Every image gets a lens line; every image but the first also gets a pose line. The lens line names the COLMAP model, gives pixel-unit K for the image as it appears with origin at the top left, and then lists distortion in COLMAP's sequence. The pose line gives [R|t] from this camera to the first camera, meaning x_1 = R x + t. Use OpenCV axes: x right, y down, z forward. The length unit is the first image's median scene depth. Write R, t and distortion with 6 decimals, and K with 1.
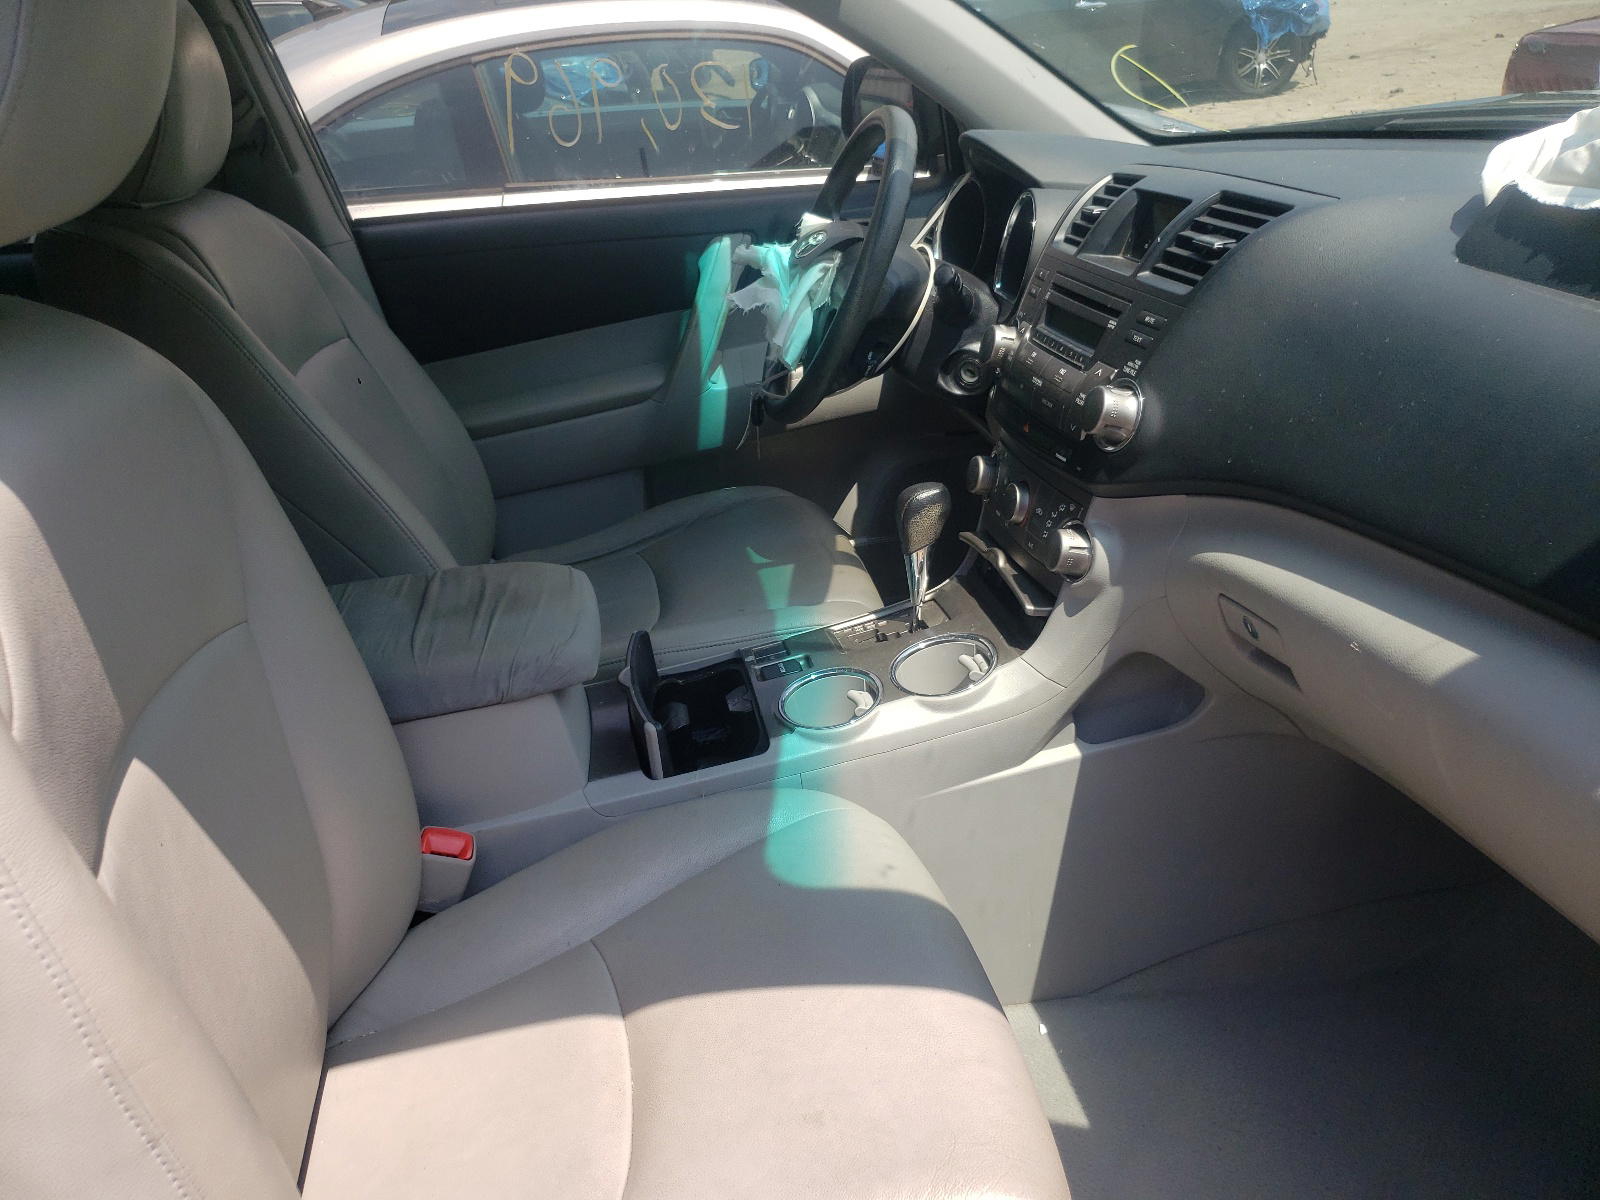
lens RADIAL K [[1225.2, 0, 800.0], [0, 1225.2, 600.0], [0, 0, 1]] dist [0.053626, 0.001222]
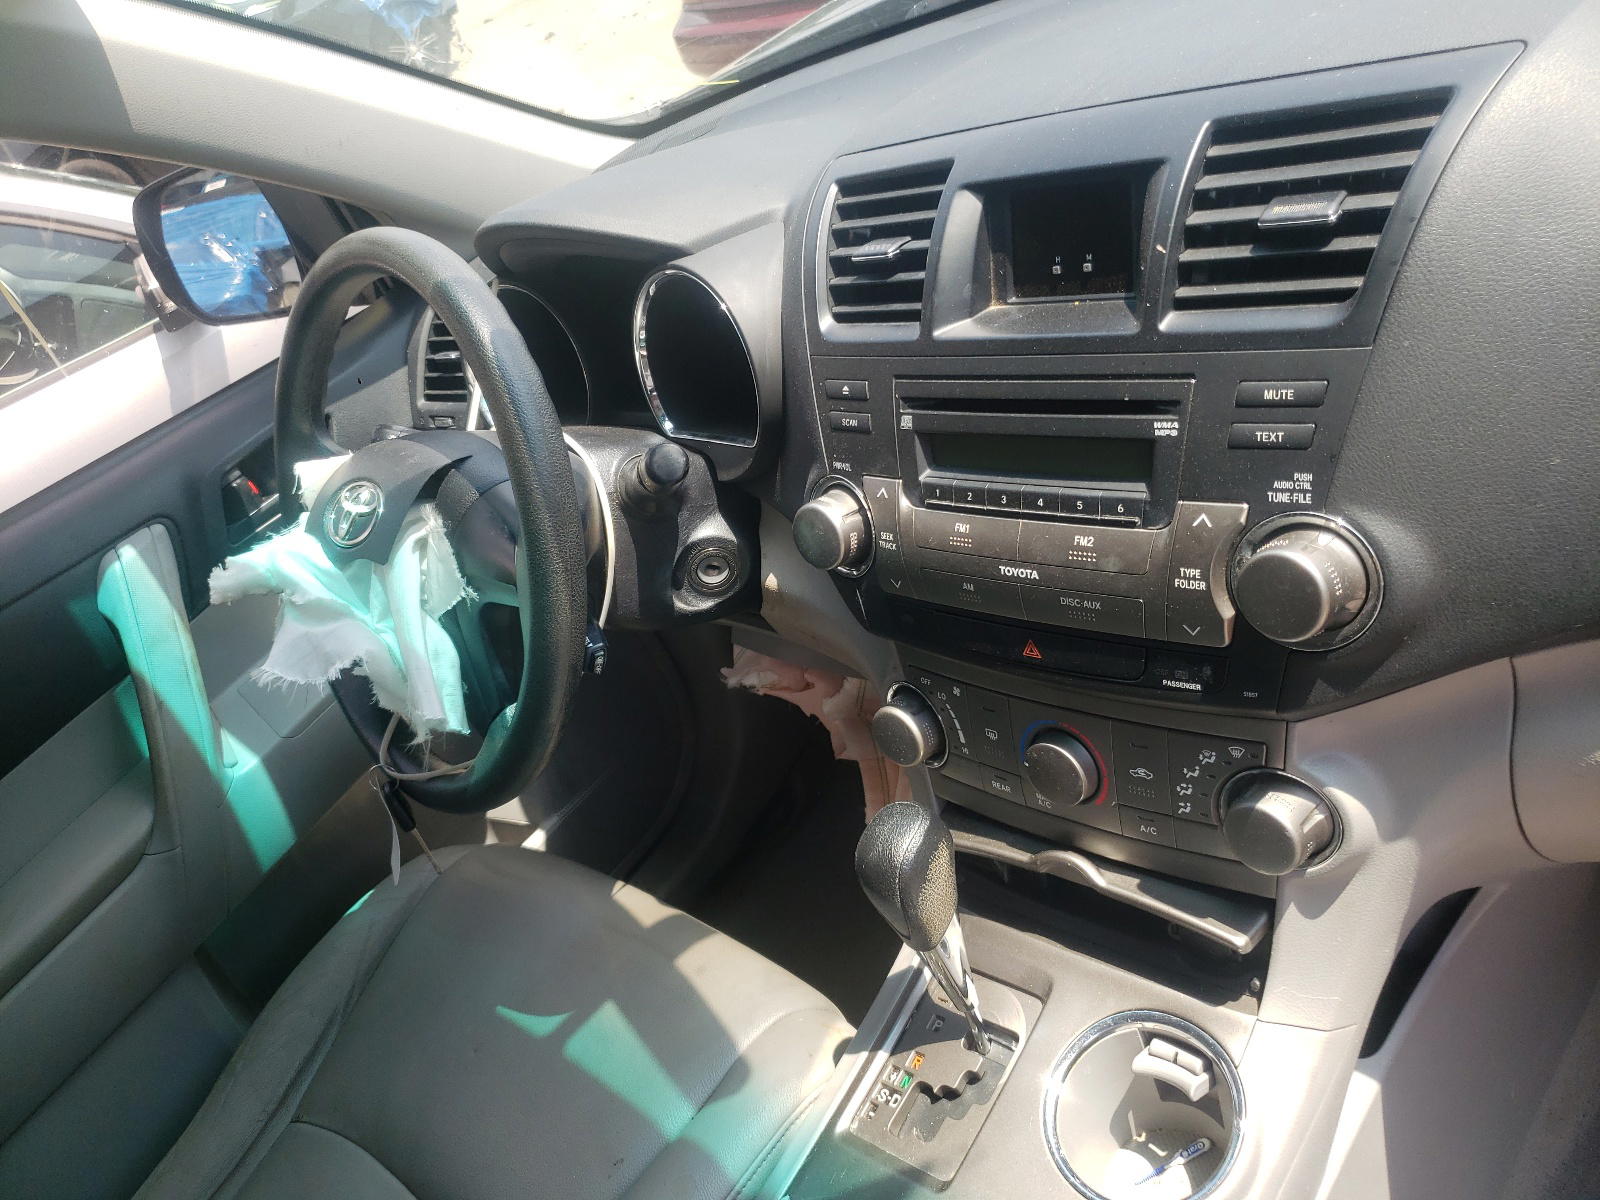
lens RADIAL K [[1259.1, 0, 800.0], [0, 1259.1, 600.0], [0, 0, 1]] dist [0.149498, -0.309144]
pose [[0.767039, -0.504724, 0.396112, -0.086903], [0.510597, 0.854045, 0.099491, -0.223723], [-0.388513, 0.125941, 0.912796, 0.440986]]
